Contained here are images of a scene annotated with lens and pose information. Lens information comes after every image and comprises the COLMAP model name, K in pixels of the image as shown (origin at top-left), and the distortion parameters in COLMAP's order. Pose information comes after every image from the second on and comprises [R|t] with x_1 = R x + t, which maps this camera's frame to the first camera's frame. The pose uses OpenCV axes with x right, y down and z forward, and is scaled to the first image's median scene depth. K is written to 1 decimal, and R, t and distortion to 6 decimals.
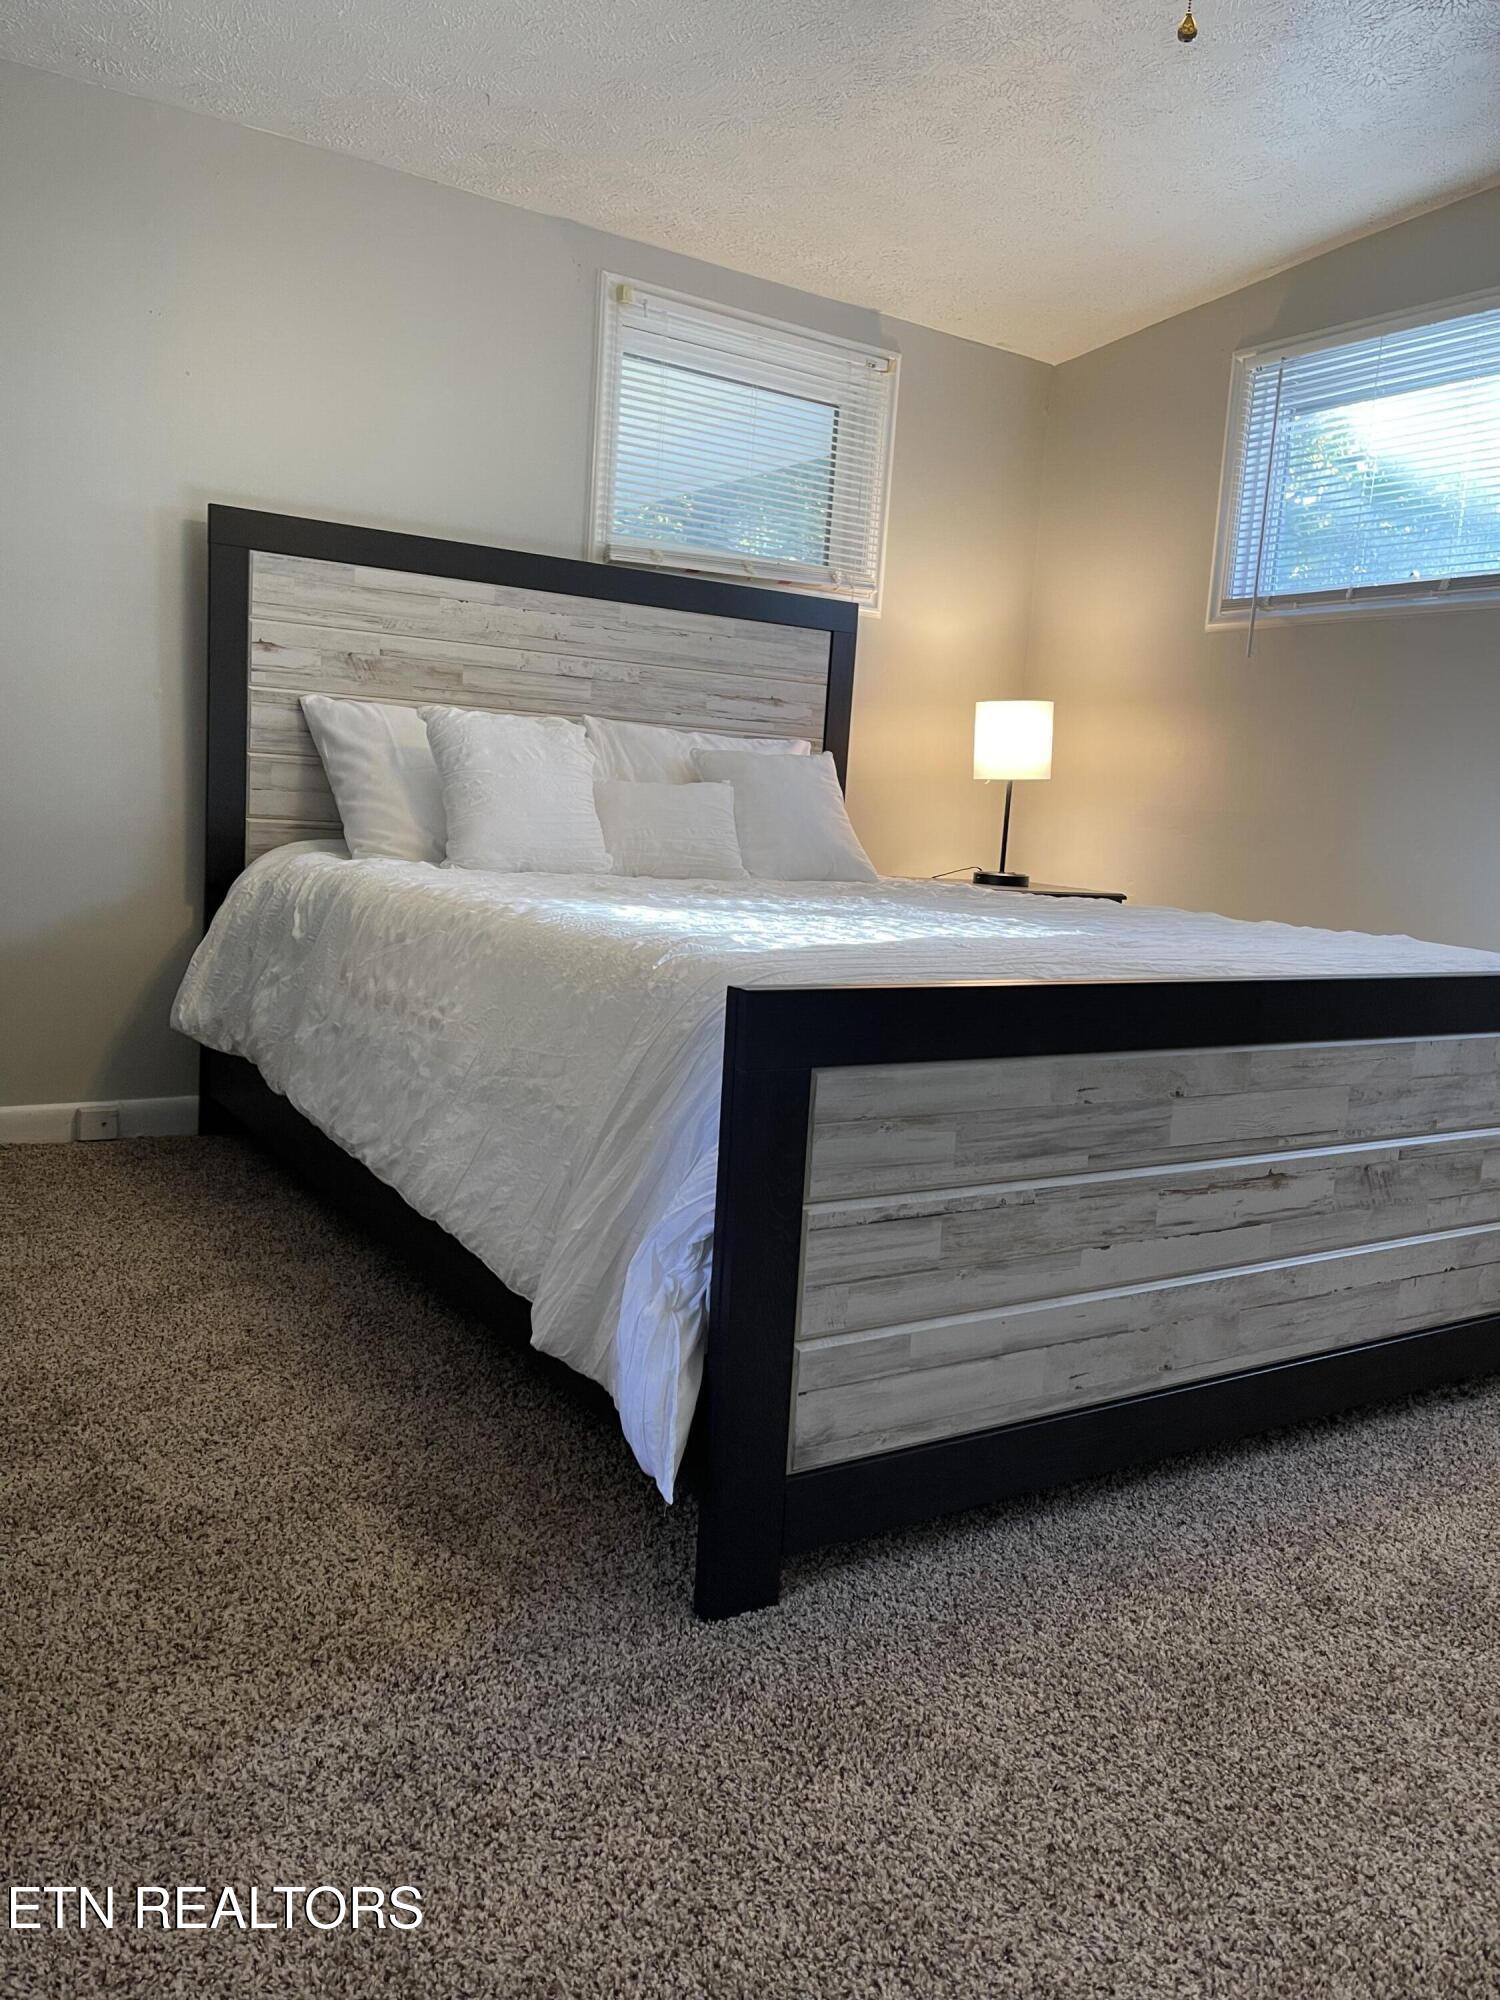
lens RADIAL K [[1516.9, 0, 748.1], [0, 1516.9, 991.3], [0, 0, 1]] dist [0.007317, -0.001013]
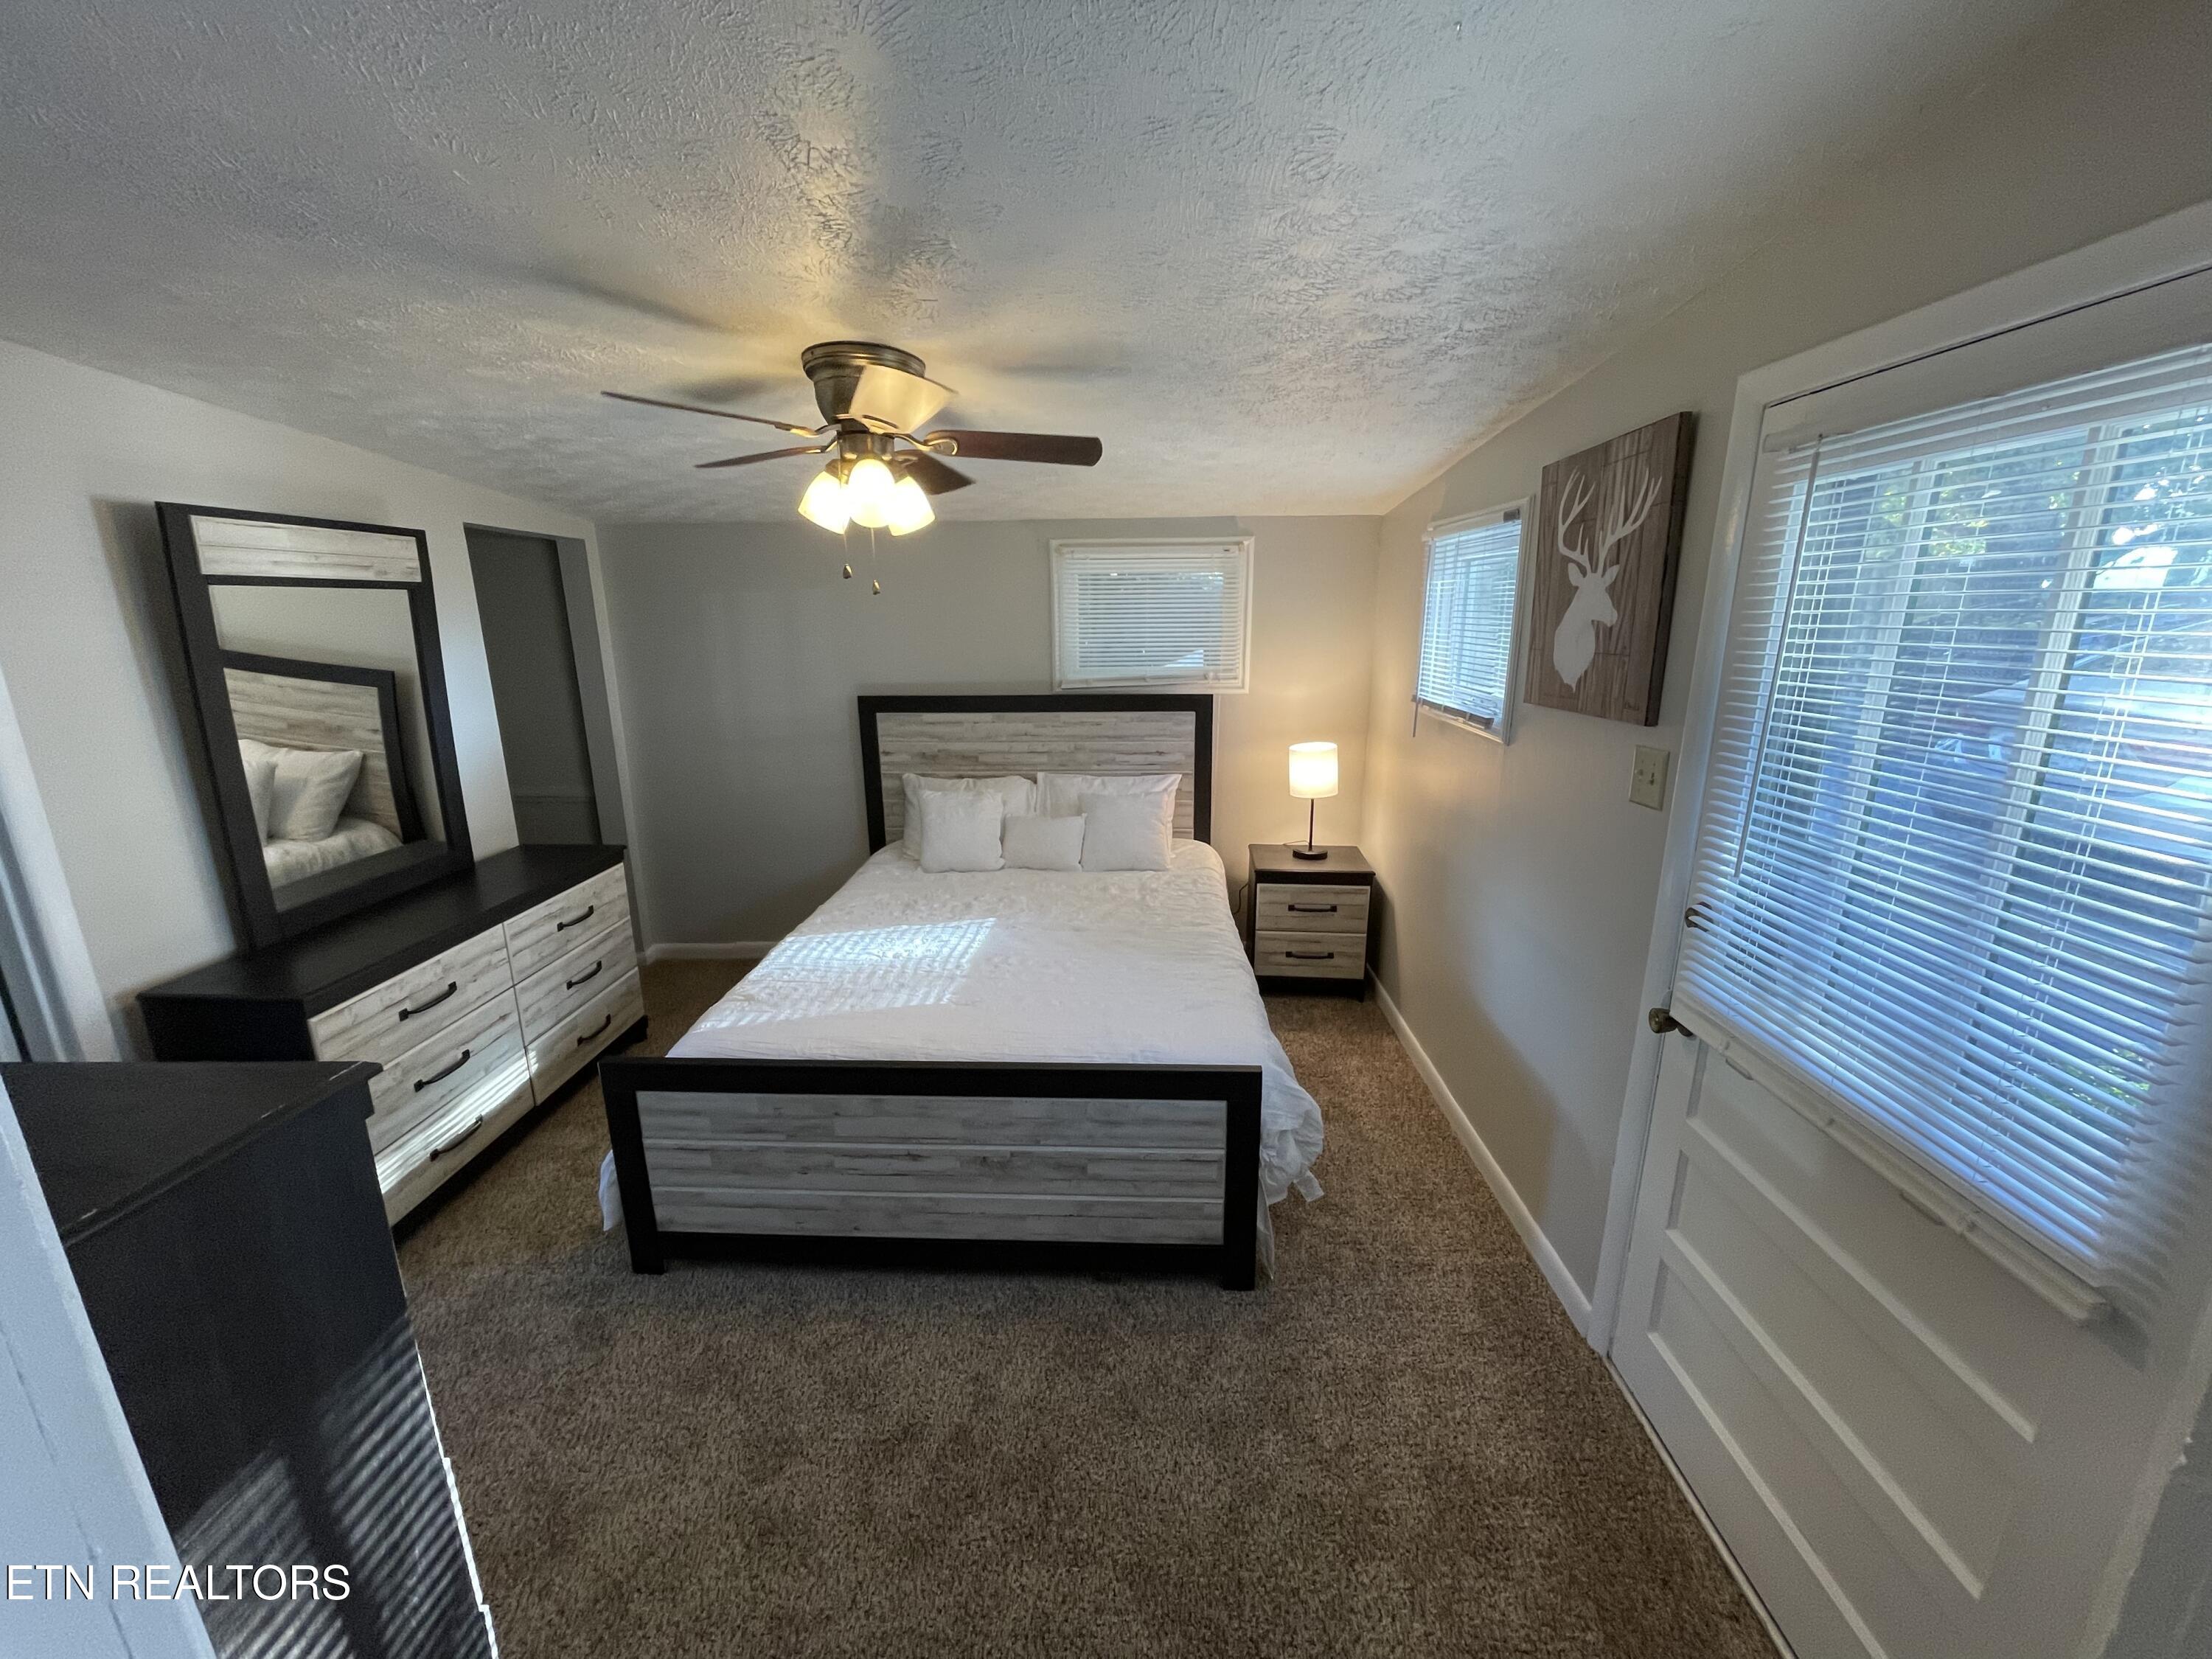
lens RADIAL K [[885.9, 0, 1101.7], [0, 885.9, 825.0], [0, 0, 1]] dist [-0.001670, 0.000675]
pose [[0.809835, 0.069408, -0.582537, 1.152690], [-0.010474, 0.994529, 0.103935, -0.426061], [0.586564, -0.078069, 0.806132, 0.202107]]
